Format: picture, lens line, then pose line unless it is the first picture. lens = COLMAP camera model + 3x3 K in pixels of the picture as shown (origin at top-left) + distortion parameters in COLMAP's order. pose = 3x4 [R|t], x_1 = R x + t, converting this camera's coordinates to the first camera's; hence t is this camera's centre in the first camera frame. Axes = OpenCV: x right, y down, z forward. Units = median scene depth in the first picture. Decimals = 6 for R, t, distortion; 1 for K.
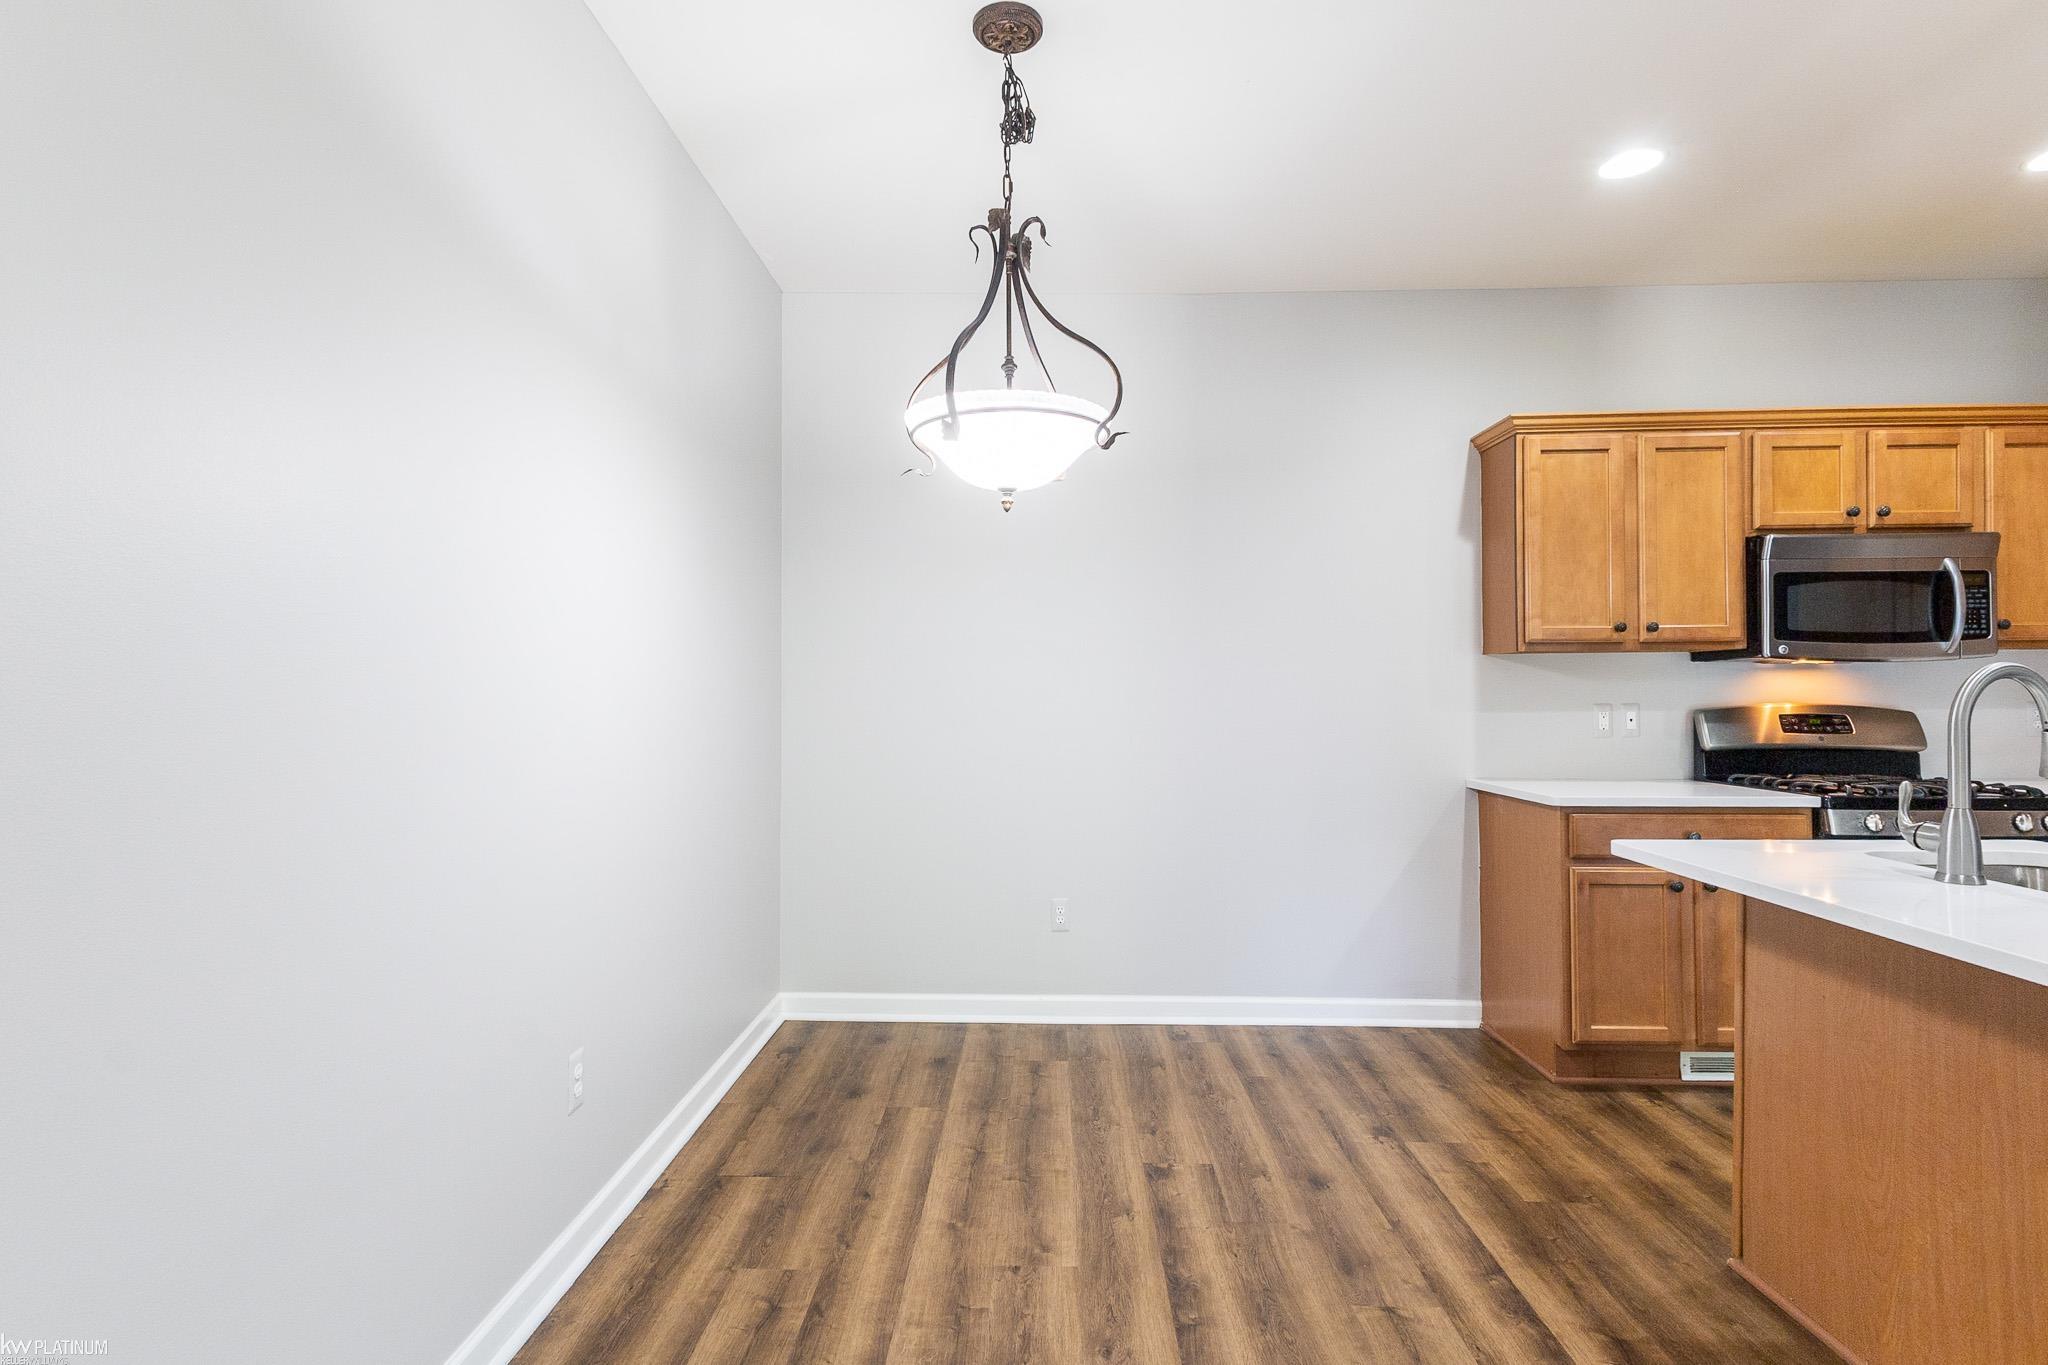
lens RADIAL K [[1019.1, 0, 1027.9], [0, 1019.1, 681.6], [0, 0, 1]] dist [0.022340, -0.007307]
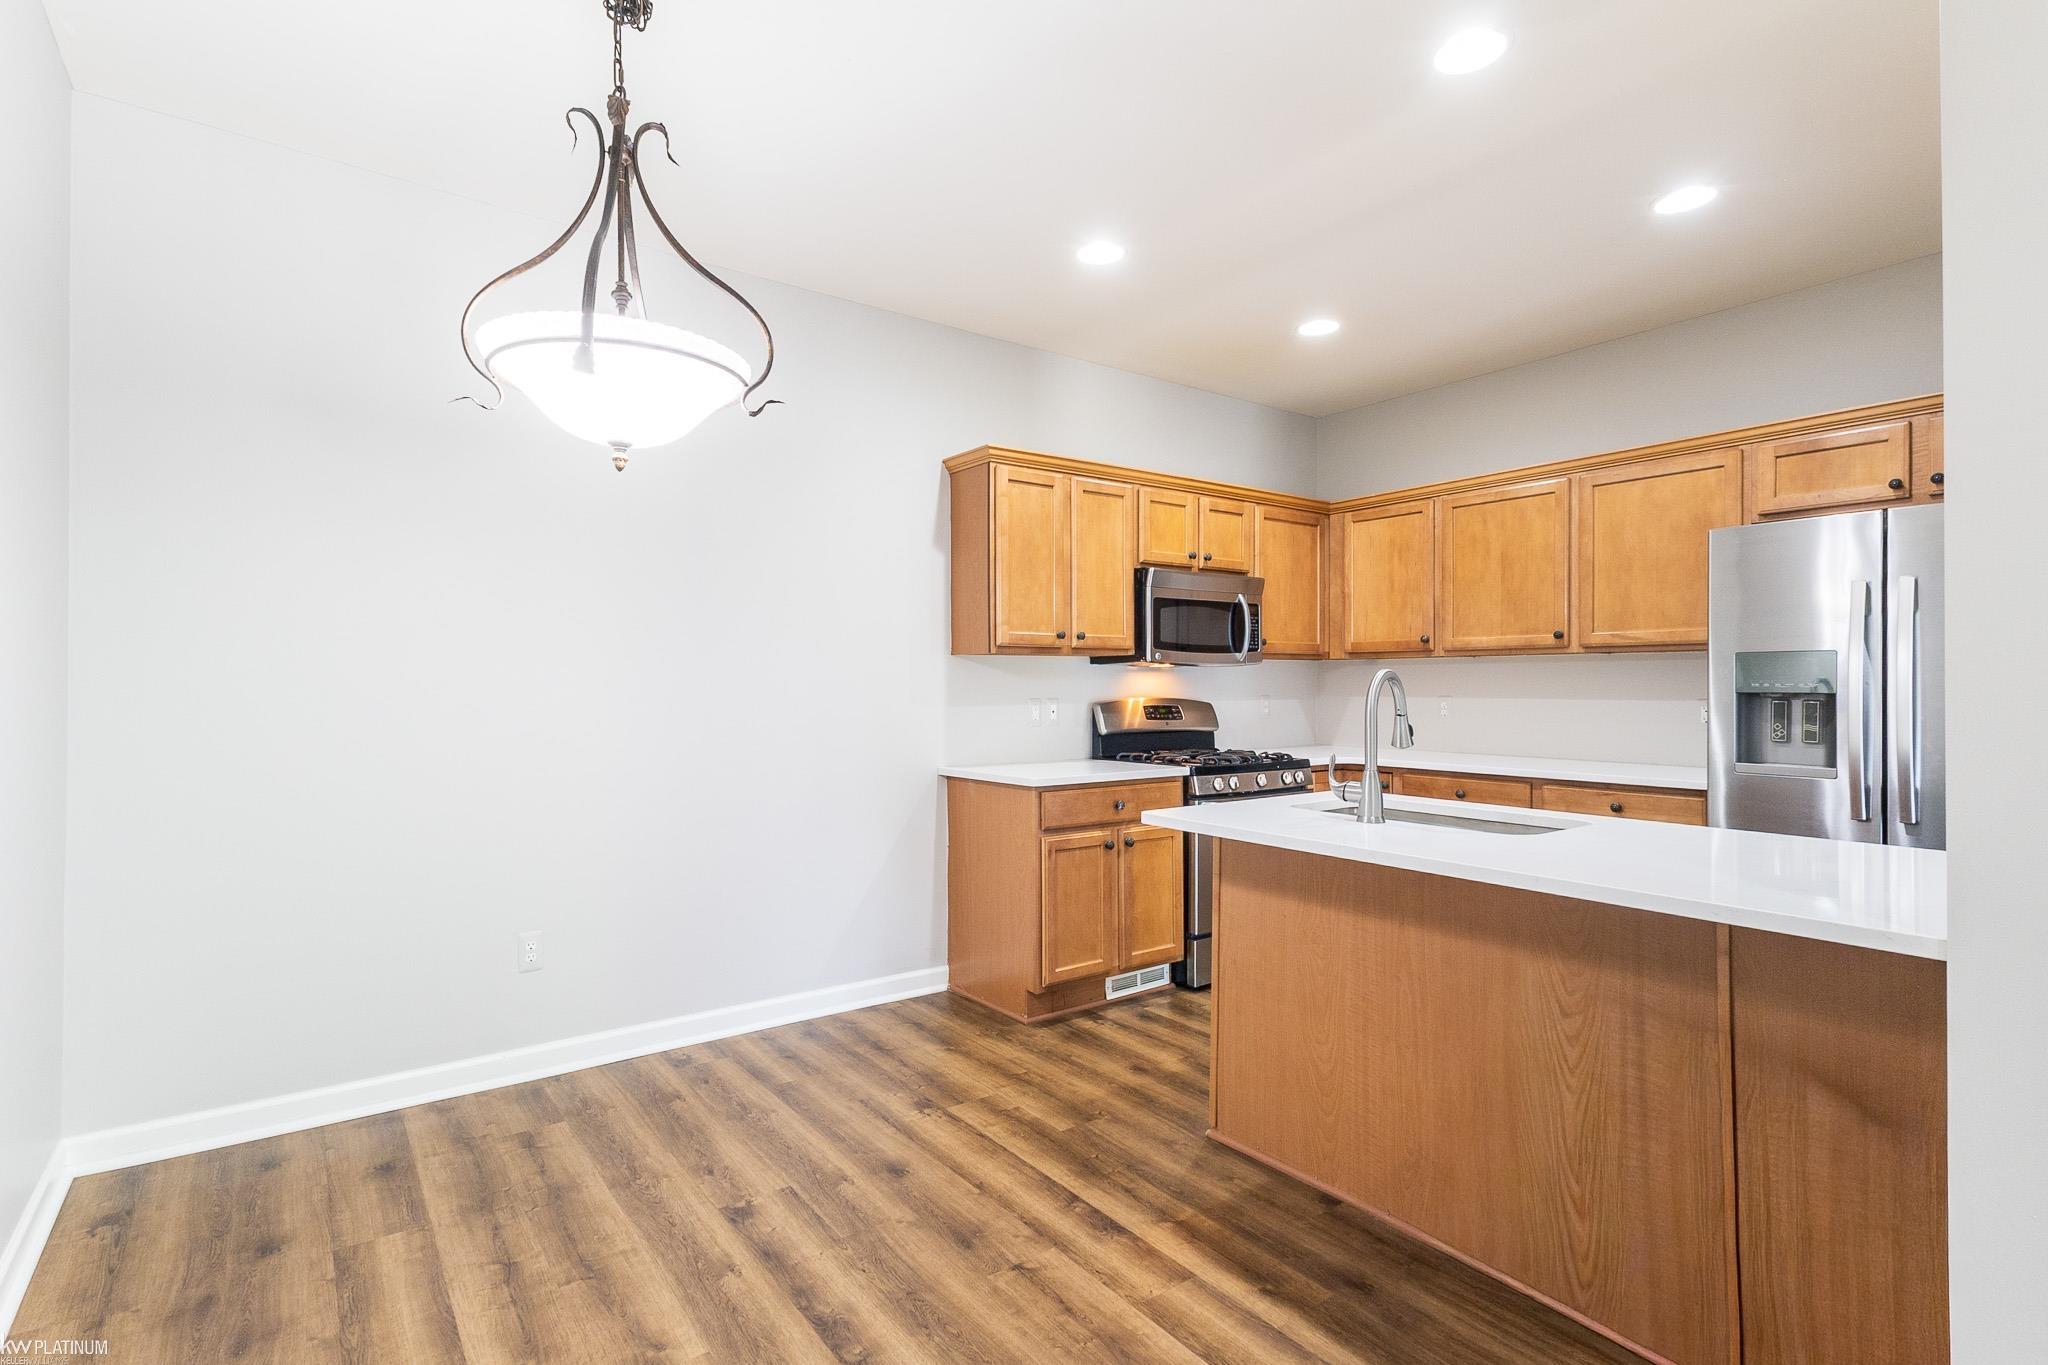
lens RADIAL K [[985.5, 0, 1024.0], [0, 985.5, 682.5], [0, 0, 1]] dist [0.024207, -0.006367]
pose [[0.788084, 0.003729, 0.615556, -0.173321], [-0.007434, 0.999966, 0.003460, -0.000753], [-0.615523, -0.007303, 0.788085, 0.114630]]
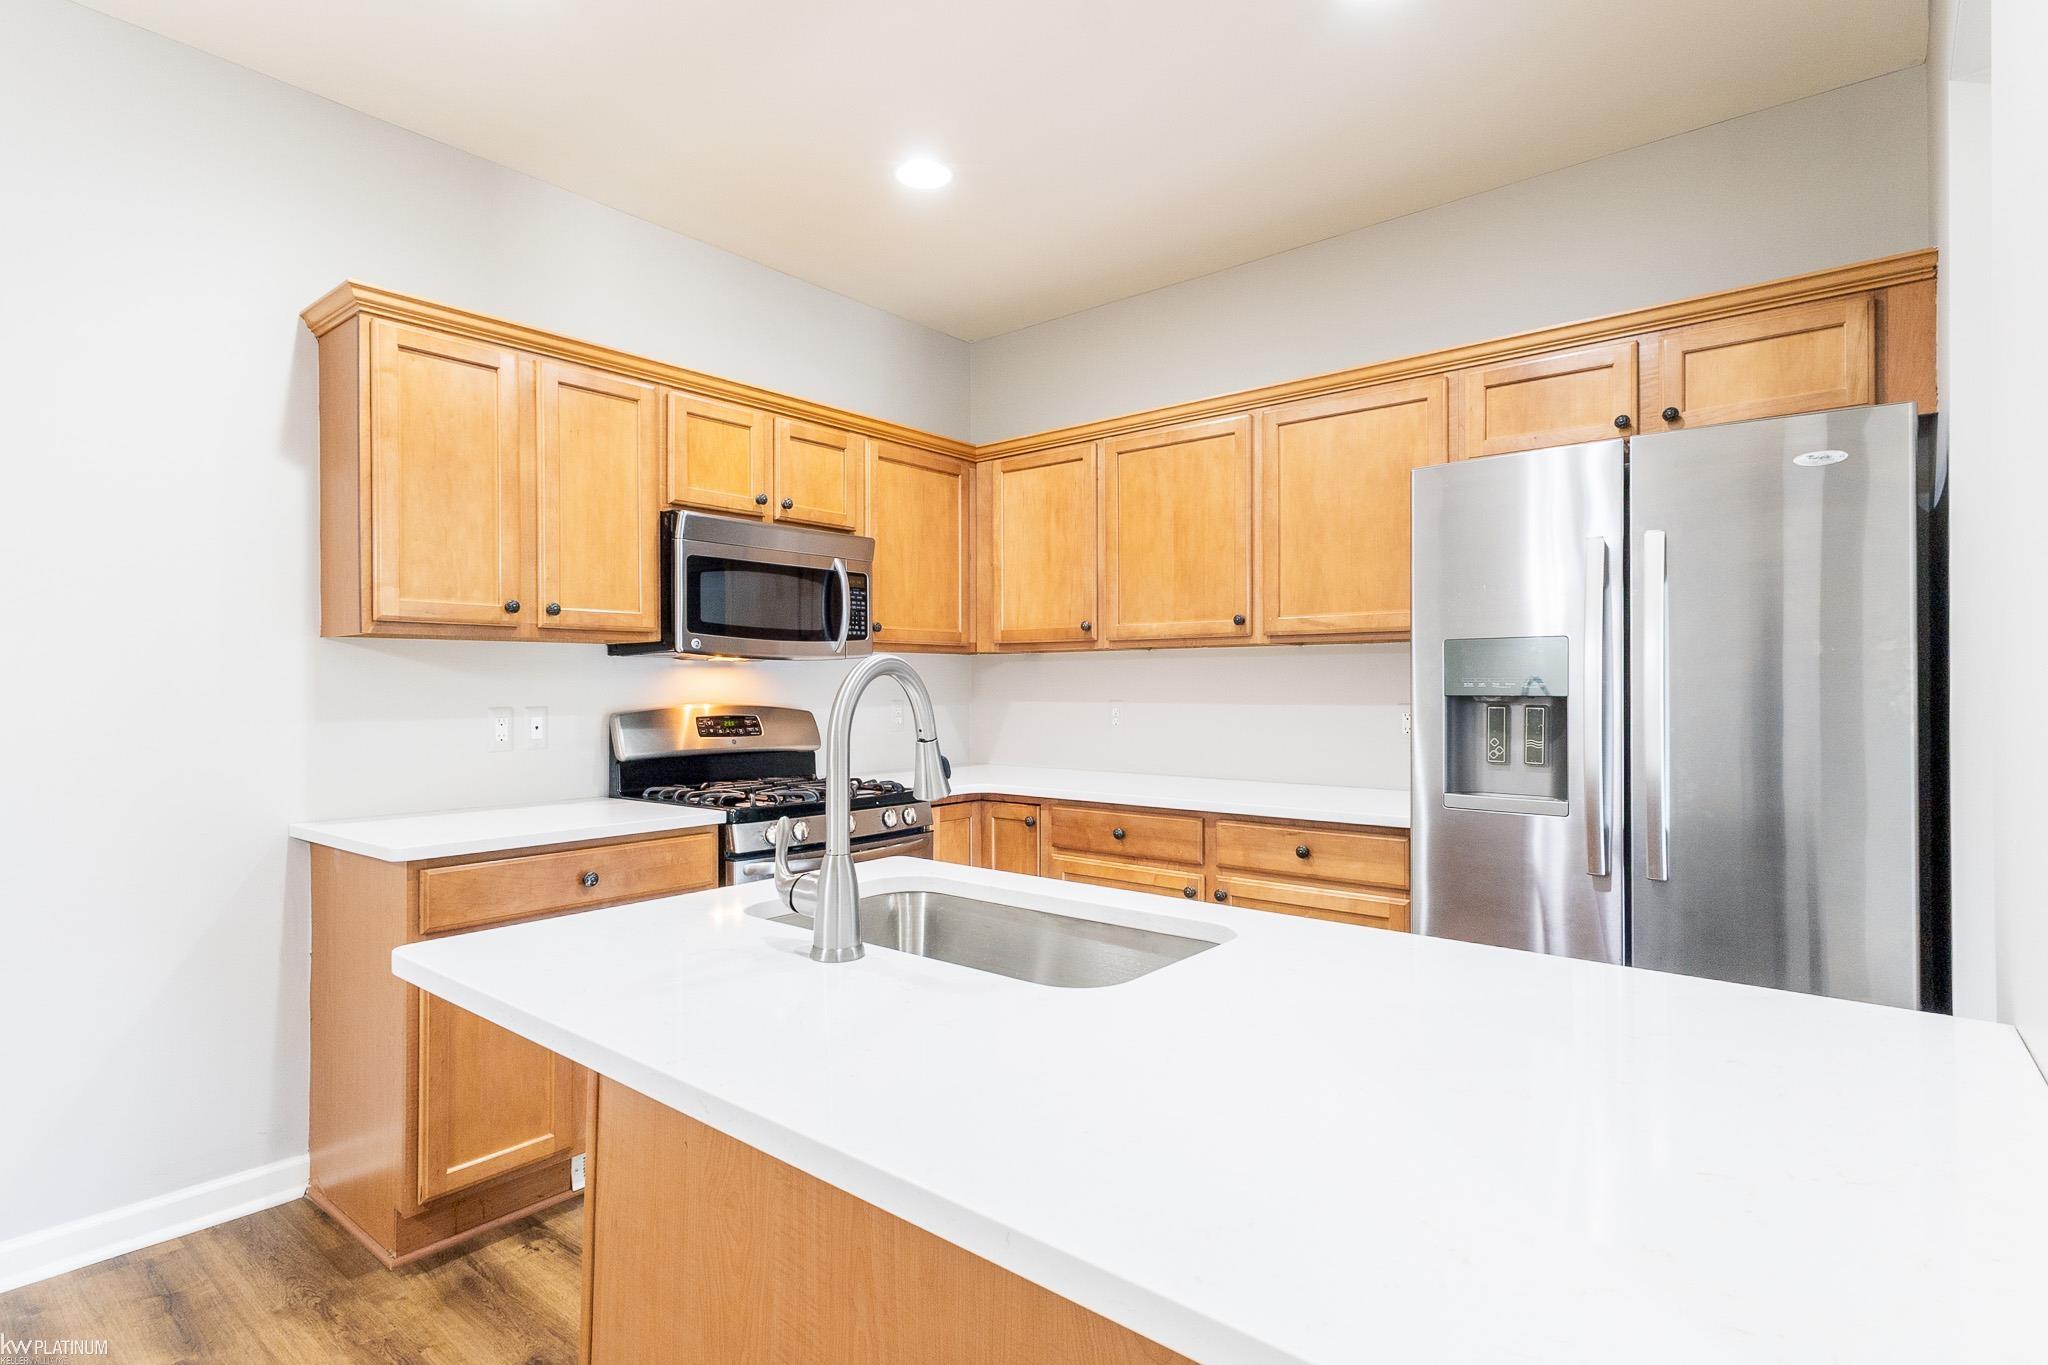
lens RADIAL K [[1019.1, 0, 1027.9], [0, 1019.1, 681.6], [0, 0, 1]] dist [0.022340, -0.007307]
pose [[0.615184, 0.006168, 0.788359, 0.220230], [-0.006601, 0.999975, -0.002672, 0.001683], [-0.788356, -0.003560, 0.615209, 0.239371]]
